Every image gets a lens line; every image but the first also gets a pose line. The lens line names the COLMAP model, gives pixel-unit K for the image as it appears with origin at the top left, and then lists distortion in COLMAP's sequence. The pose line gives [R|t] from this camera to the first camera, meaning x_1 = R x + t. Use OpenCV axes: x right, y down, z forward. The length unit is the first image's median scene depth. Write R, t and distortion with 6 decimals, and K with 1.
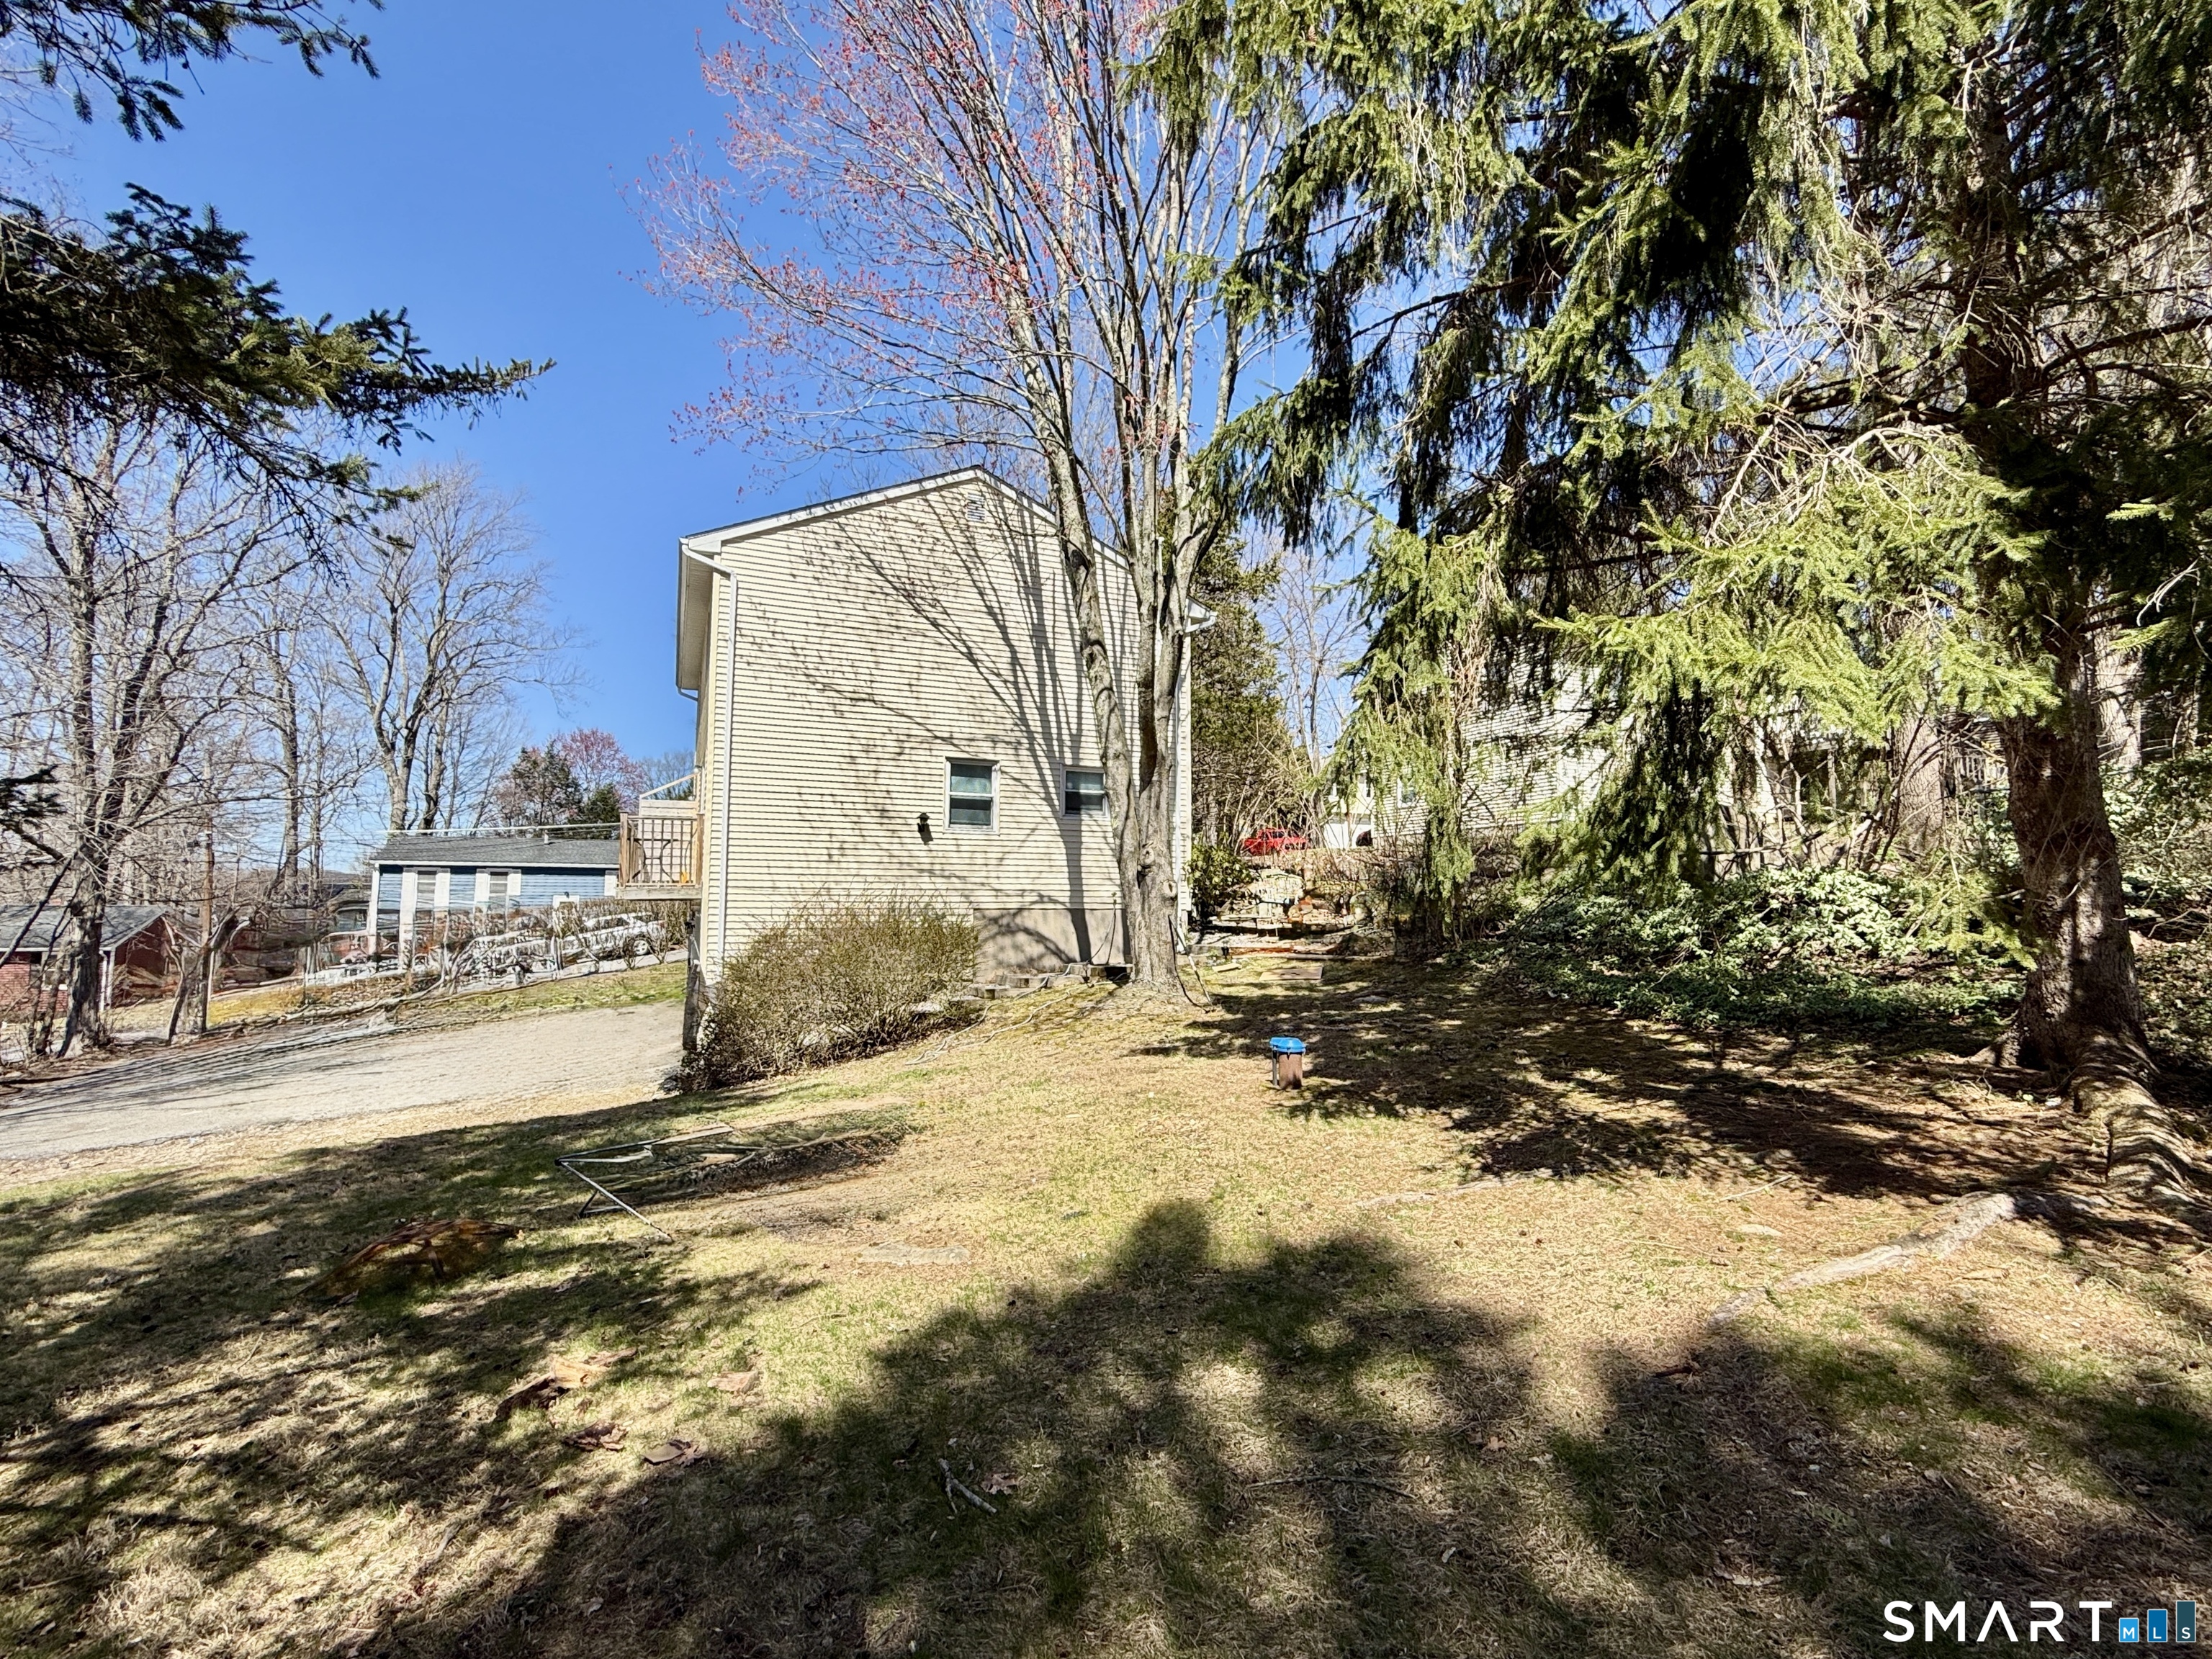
lens RADIAL K [[924.8, 0, 1106.0], [0, 924.8, 829.5], [0, 0, 1]] dist [-0.001264, -0.000084]
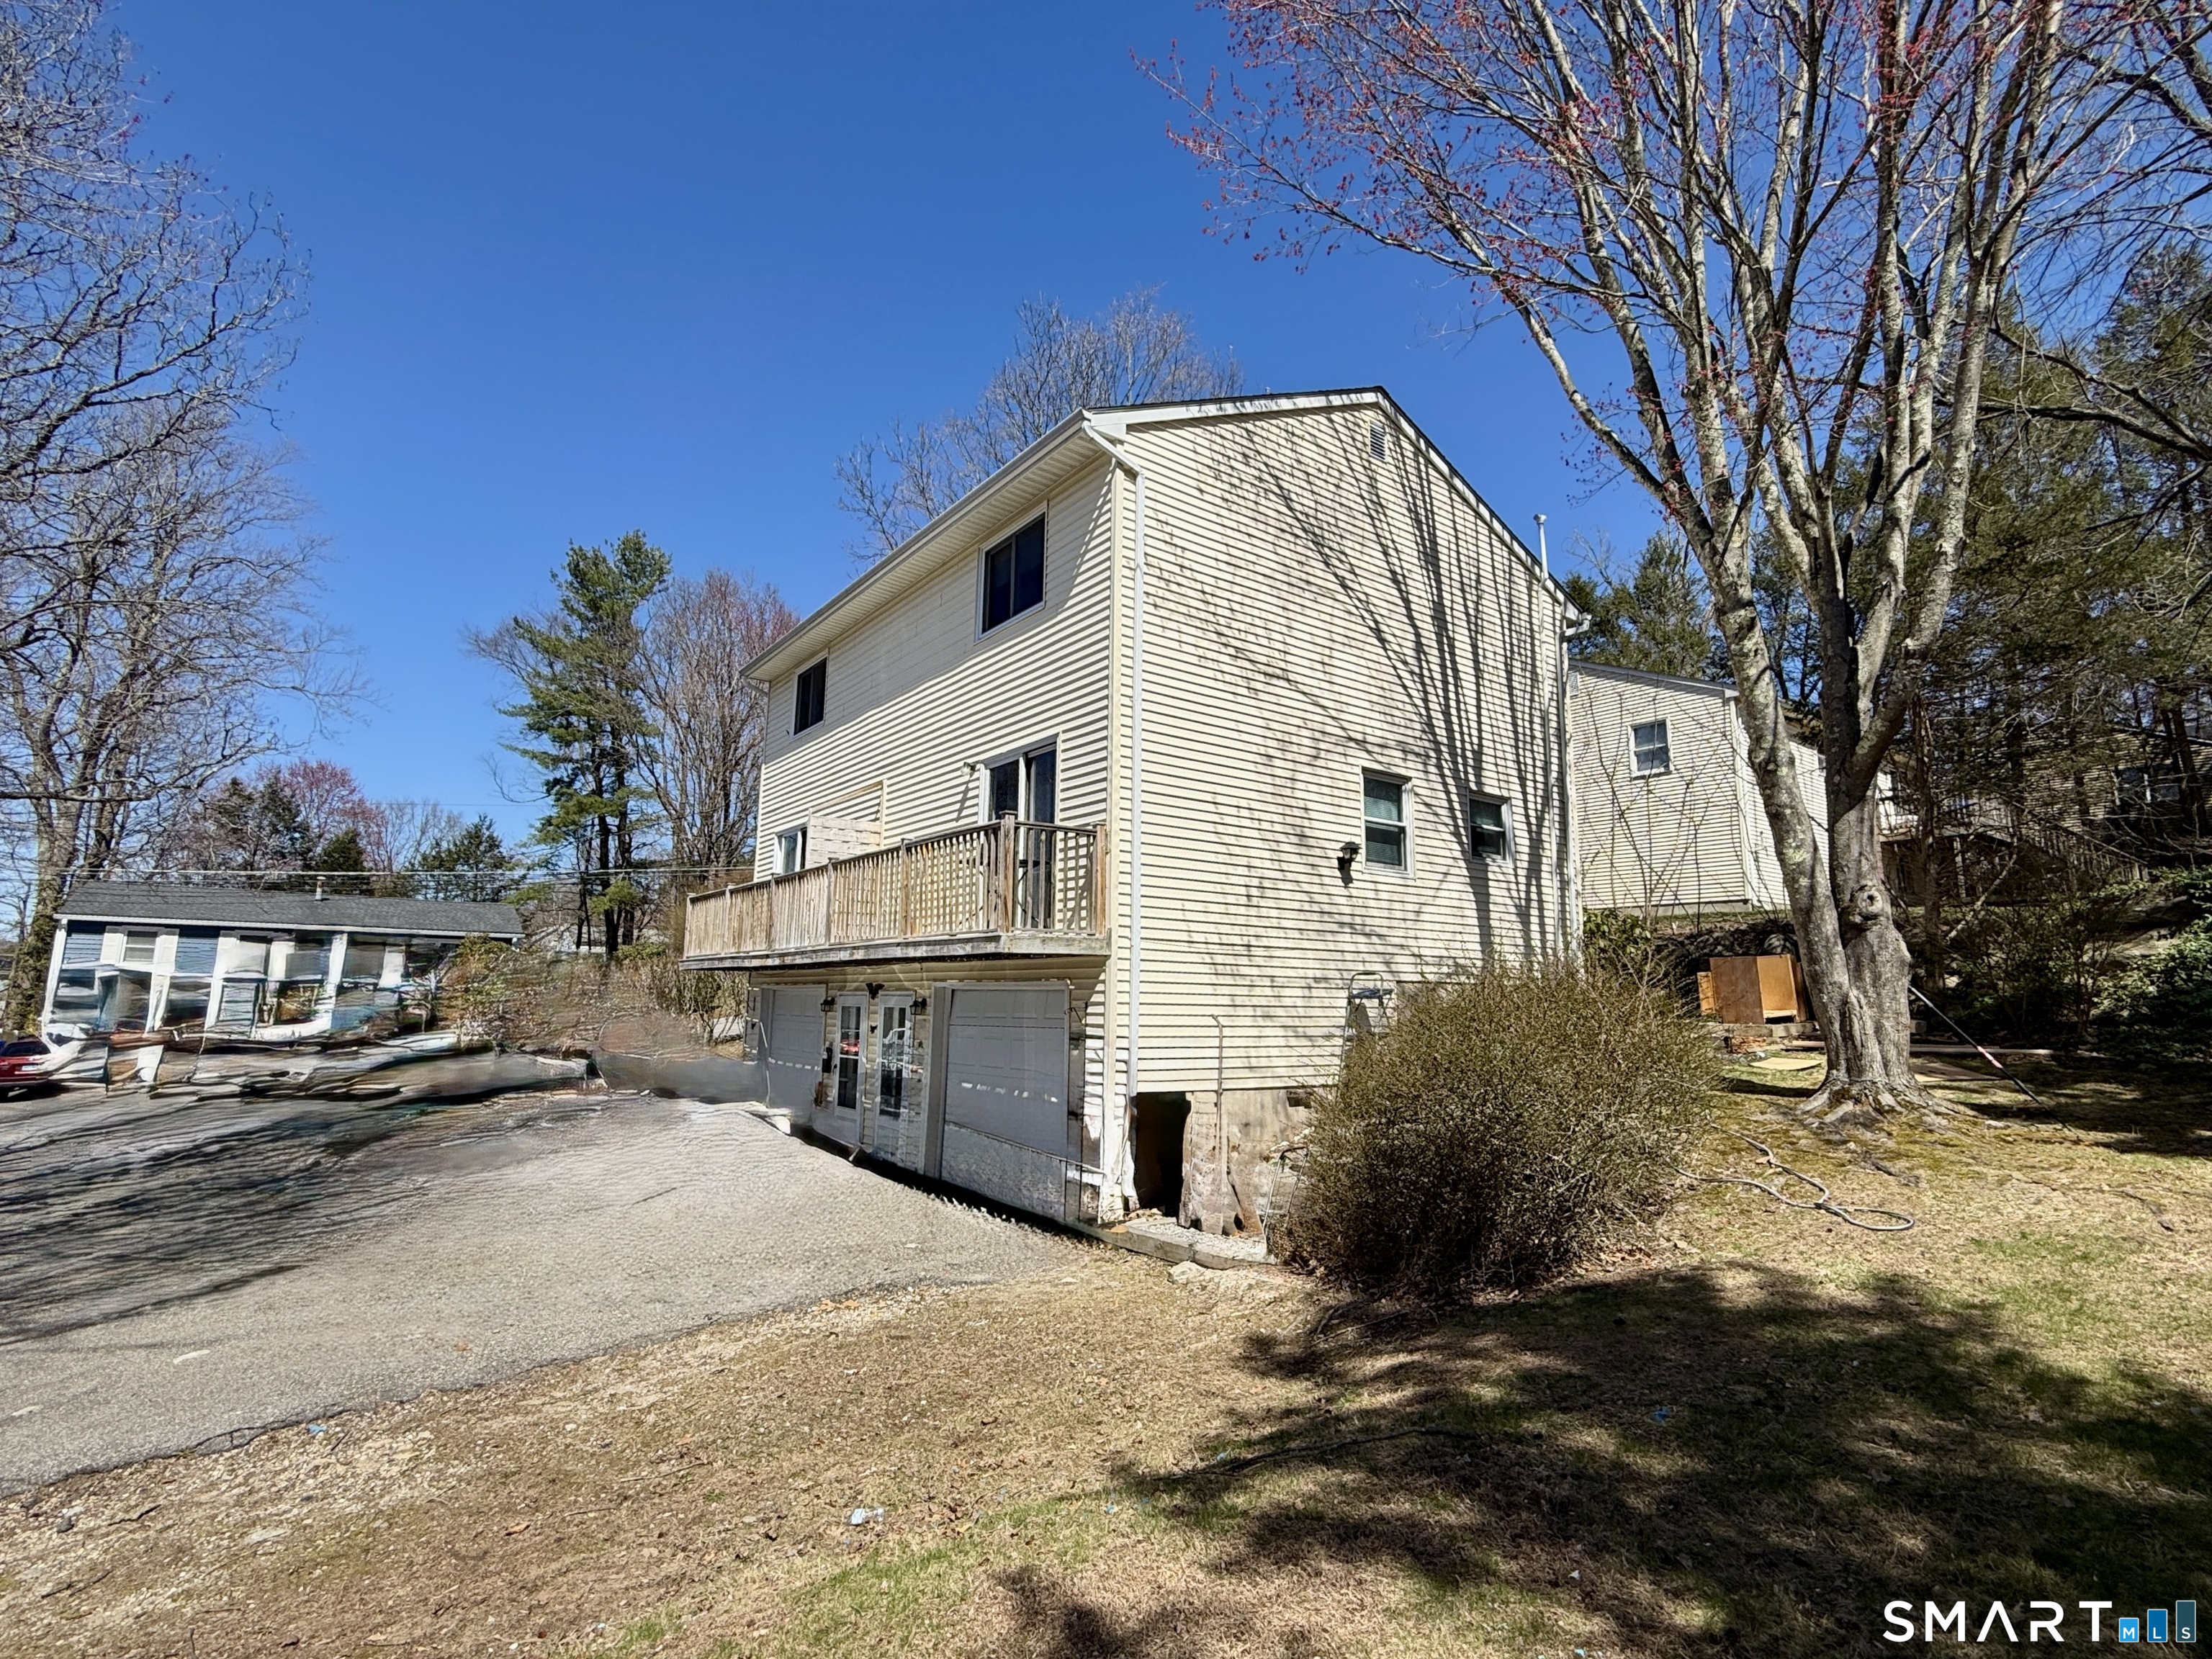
lens RADIAL K [[1015.9, 0, 1106.0], [0, 1015.9, 829.5], [0, 0, 1]] dist [0.000260, 0.000009]
pose [[0.978025, 0.046342, 0.203273, -0.502165], [-0.028455, 0.995530, -0.090052, 0.044239], [-0.206538, 0.082289, 0.974972, 0.267369]]
